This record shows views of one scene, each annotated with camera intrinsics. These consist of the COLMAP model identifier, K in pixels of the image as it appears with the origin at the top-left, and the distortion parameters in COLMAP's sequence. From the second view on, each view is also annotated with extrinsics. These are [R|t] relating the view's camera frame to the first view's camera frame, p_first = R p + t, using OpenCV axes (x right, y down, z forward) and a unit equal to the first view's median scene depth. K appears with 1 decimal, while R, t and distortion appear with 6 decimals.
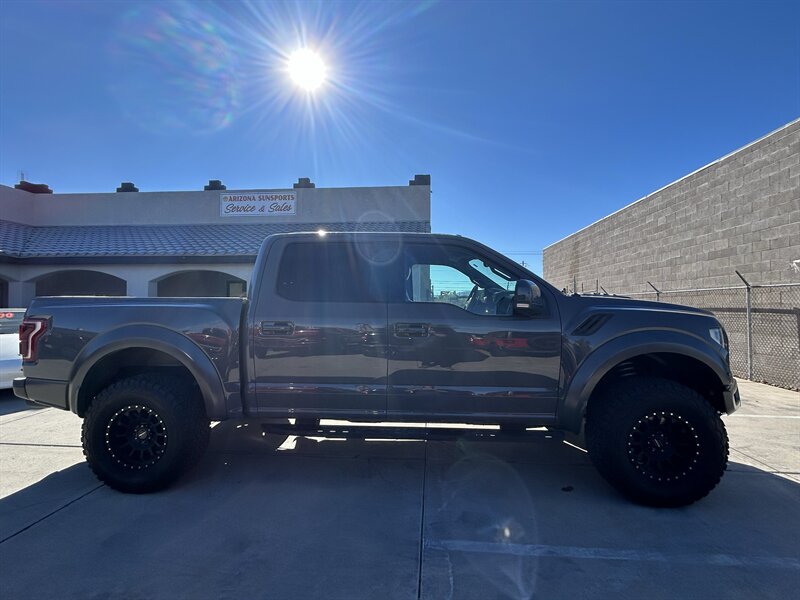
lens RADIAL K [[385.3, 0, 400.0], [0, 385.3, 300.0], [0, 0, 1]] dist [-0.000008, 0.000109]
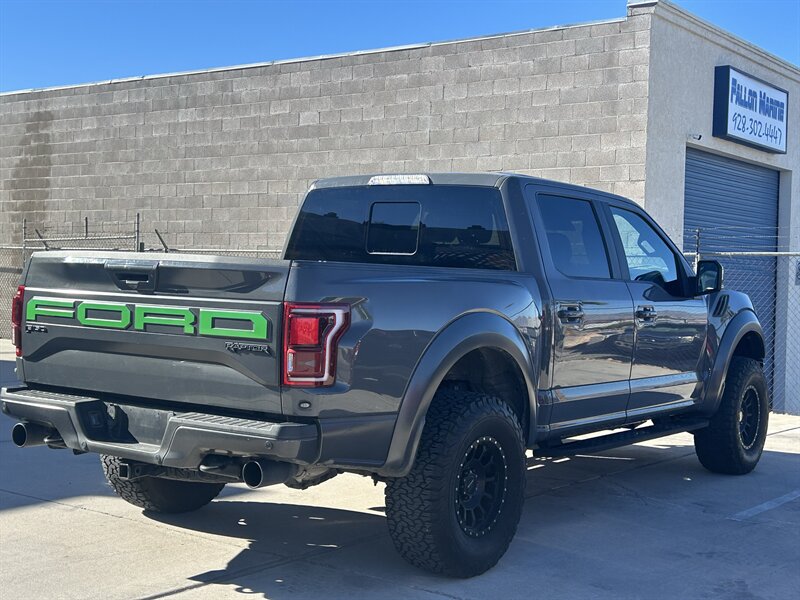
lens RADIAL K [[1151.6, 0, 400.0], [0, 1151.6, 300.0], [0, 0, 1]] dist [0.126420, -0.032749]
pose [[0.532221, -0.003036, 0.846600, -0.606389], [-0.037533, 0.998926, 0.027177, -0.000702], [-0.845773, -0.046240, 0.531535, 0.022490]]
